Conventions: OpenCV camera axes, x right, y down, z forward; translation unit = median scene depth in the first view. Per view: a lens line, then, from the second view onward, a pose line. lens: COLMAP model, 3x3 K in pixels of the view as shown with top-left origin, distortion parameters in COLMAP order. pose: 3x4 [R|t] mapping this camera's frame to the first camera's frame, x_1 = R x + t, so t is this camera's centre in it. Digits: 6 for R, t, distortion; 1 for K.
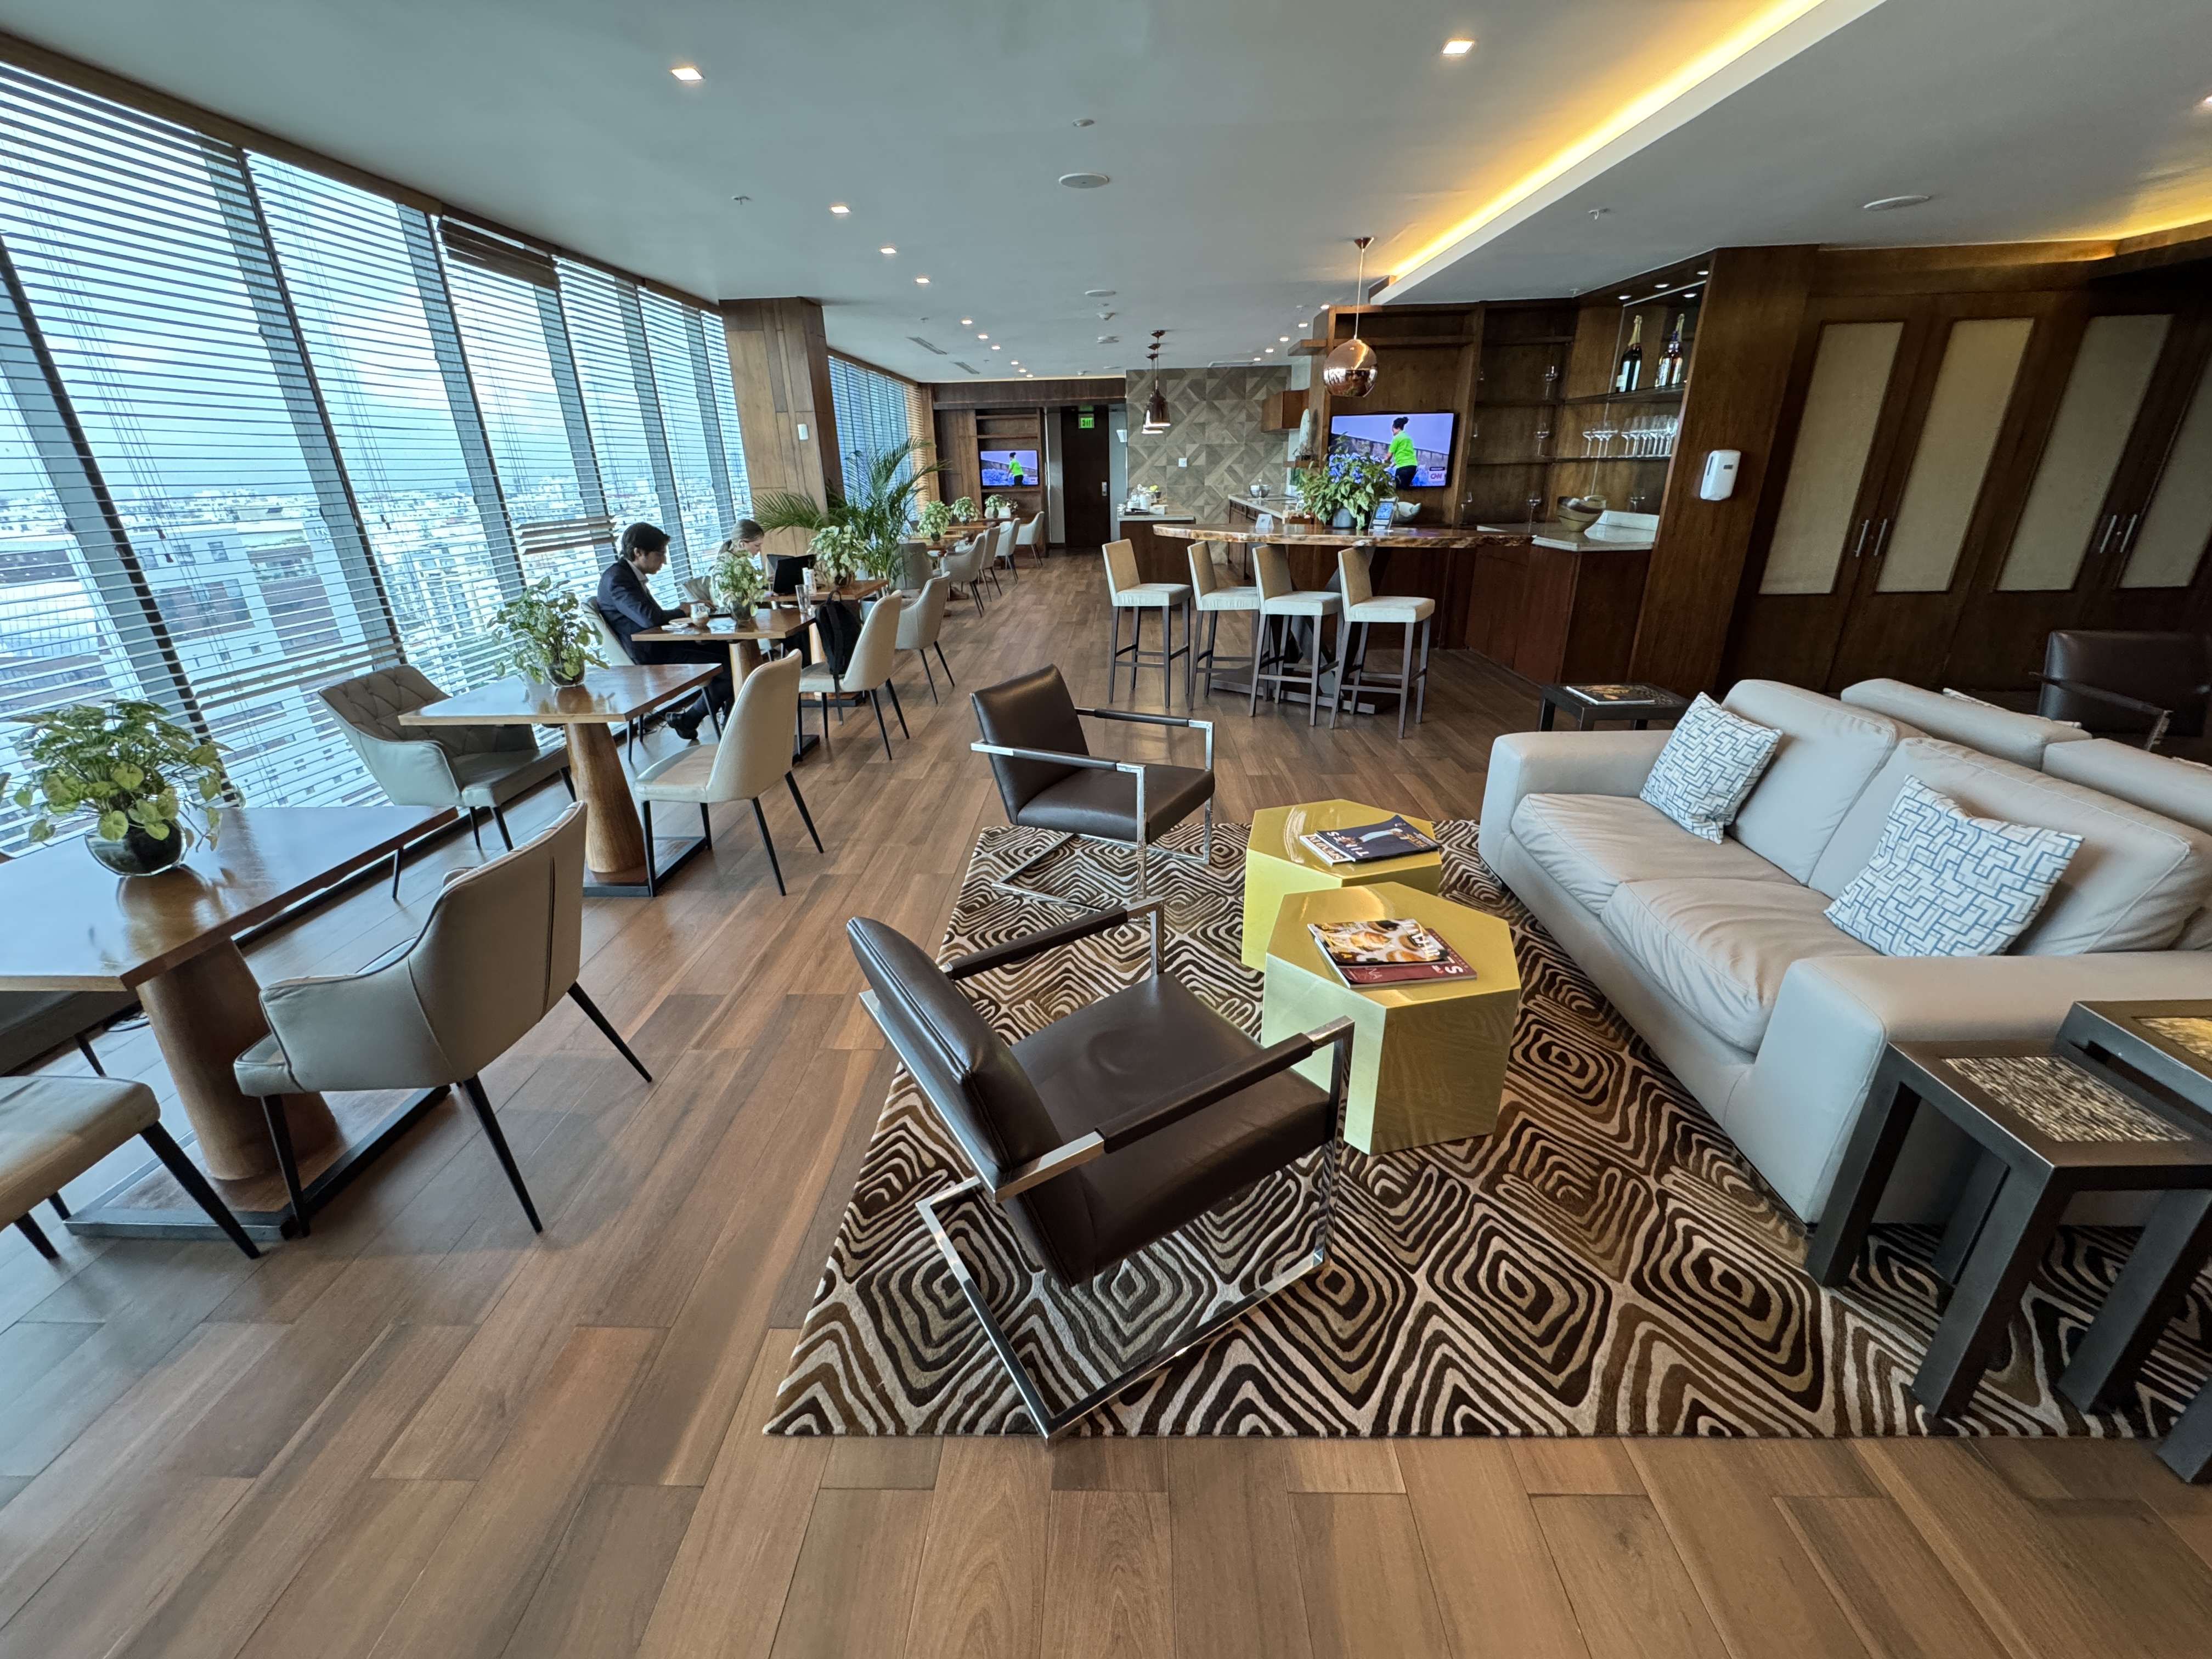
lens RADIAL K [[888.9, 0, 1109.9], [0, 888.9, 831.5], [0, 0, 1]] dist [0.000831, 0.000044]
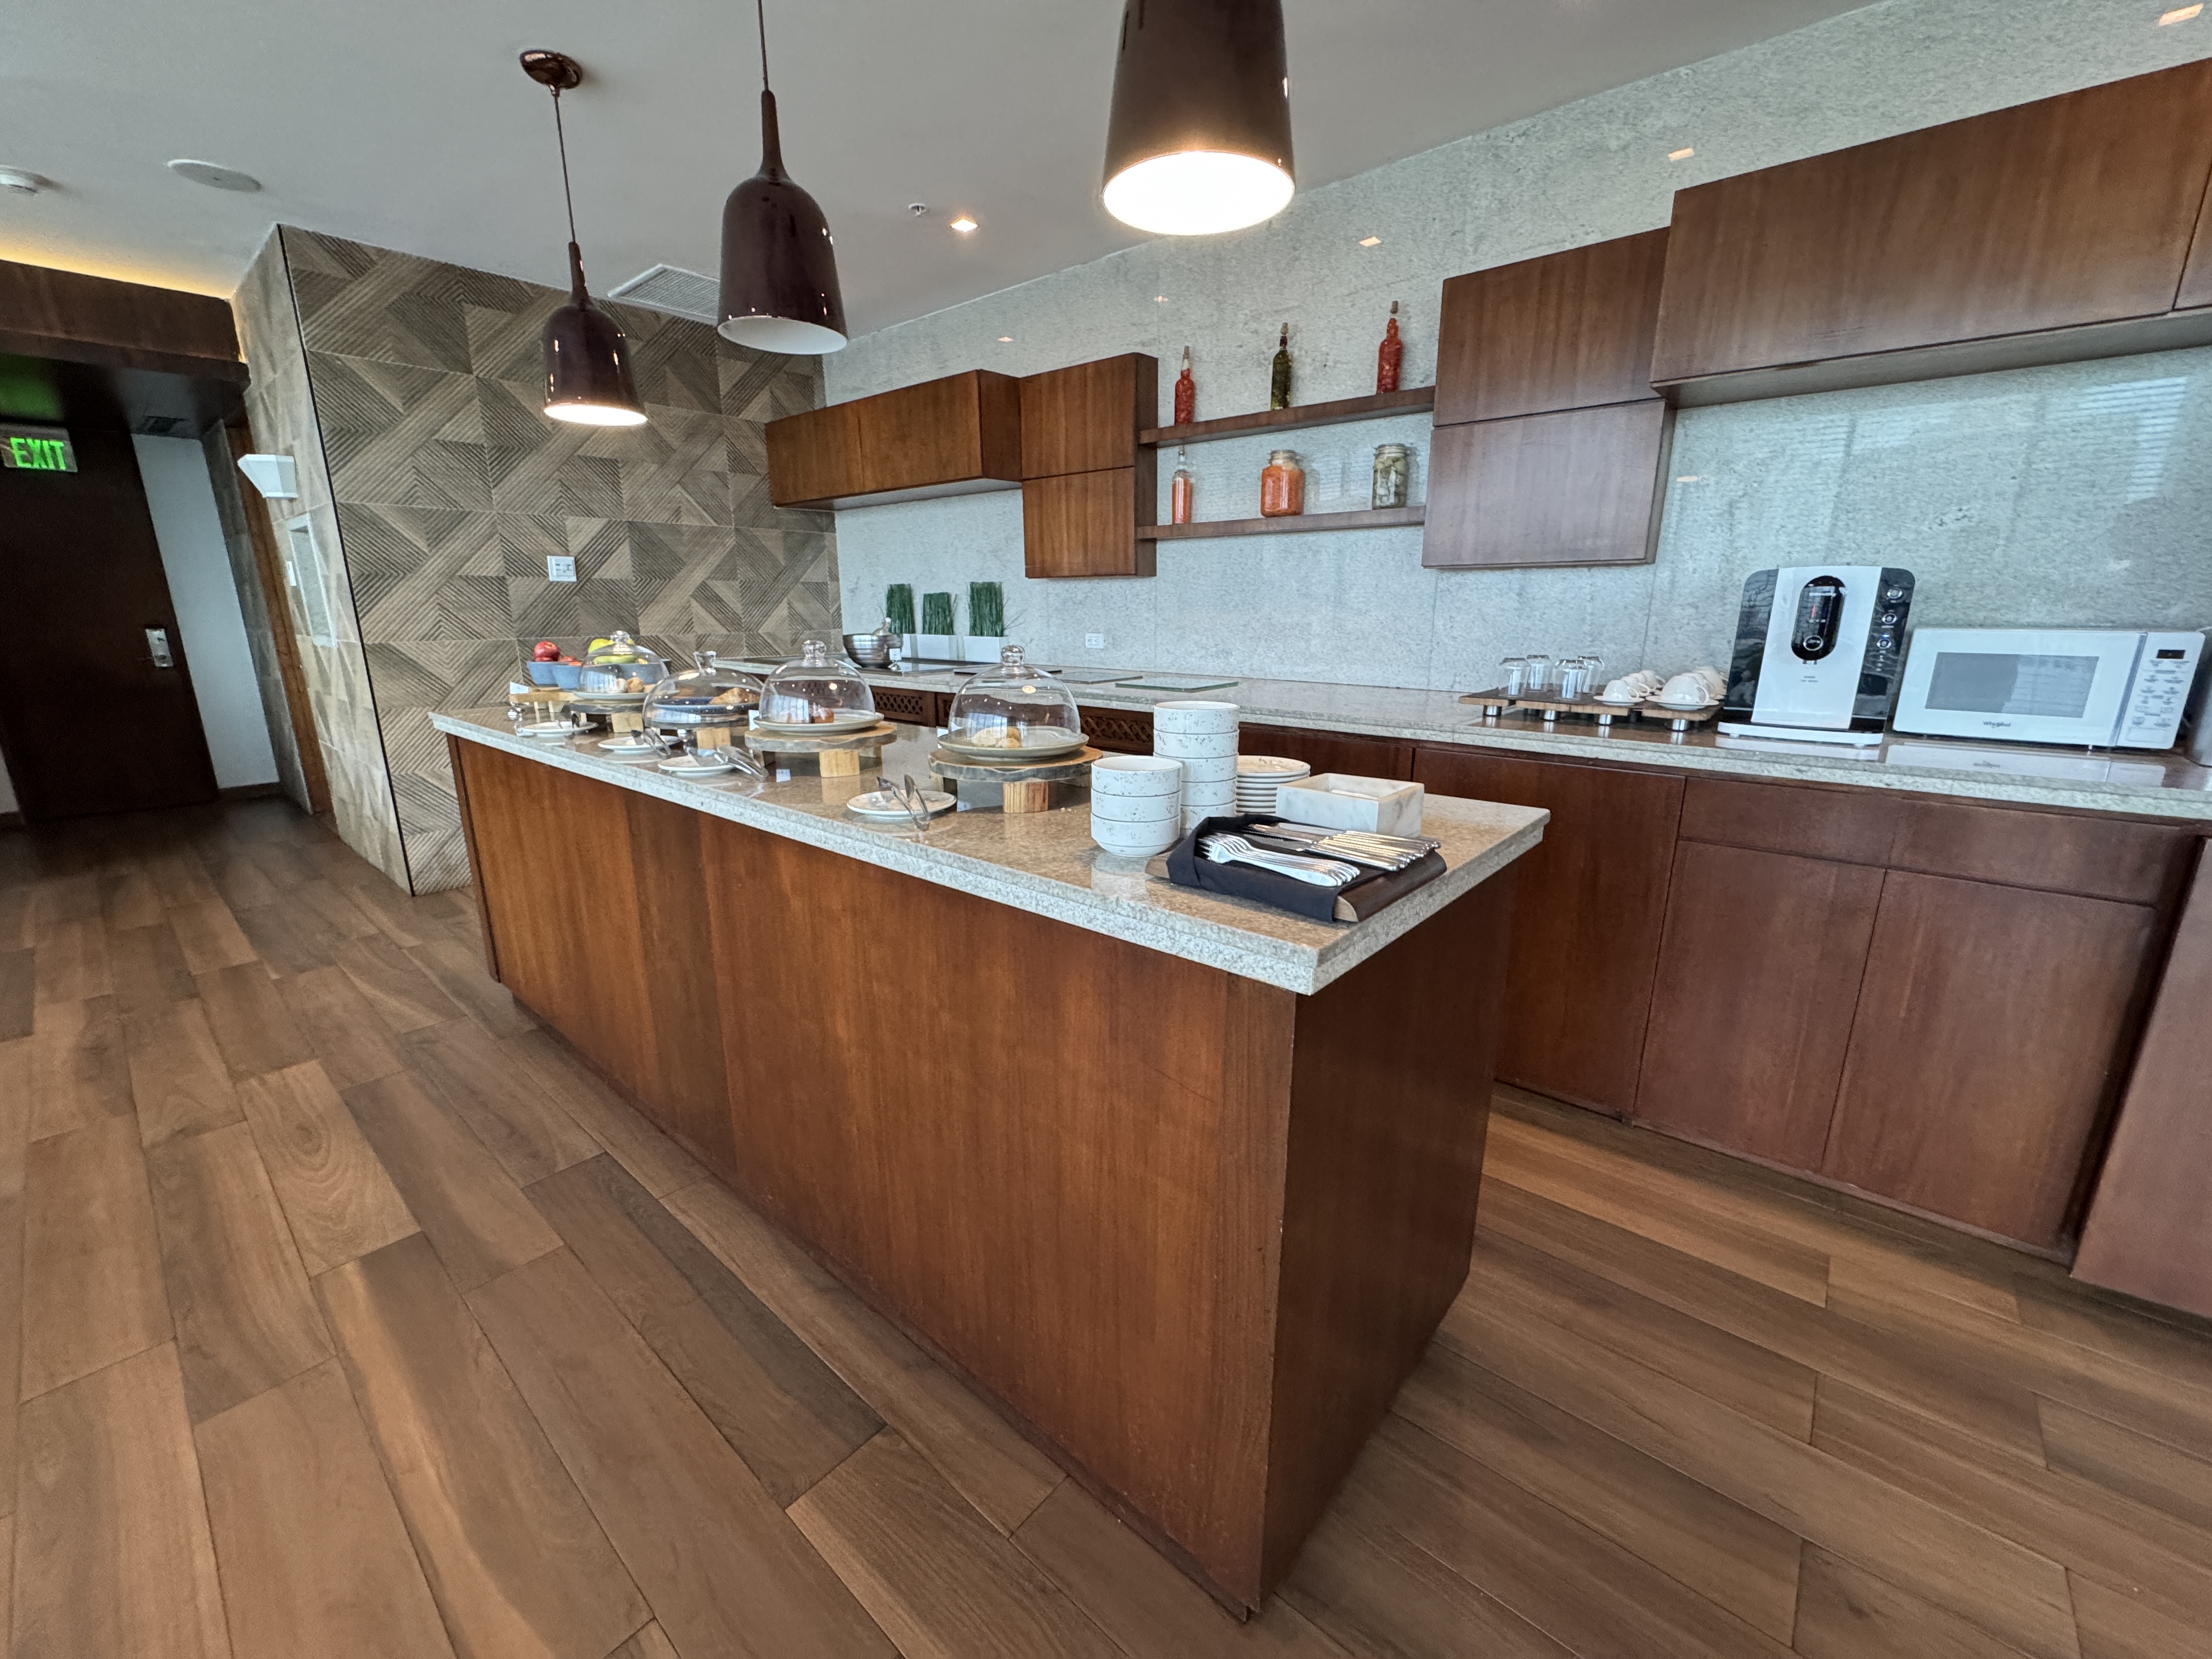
lens RADIAL K [[888.9, 0, 1108.9], [0, 888.9, 826.4], [0, 0, 1]] dist [0.000831, 0.000044]
pose [[0.636195, -0.170127, 0.752538, -0.052237], [0.283051, 0.958840, -0.022525, -0.259966], [-0.717732, 0.227336, 0.658164, 0.661668]]
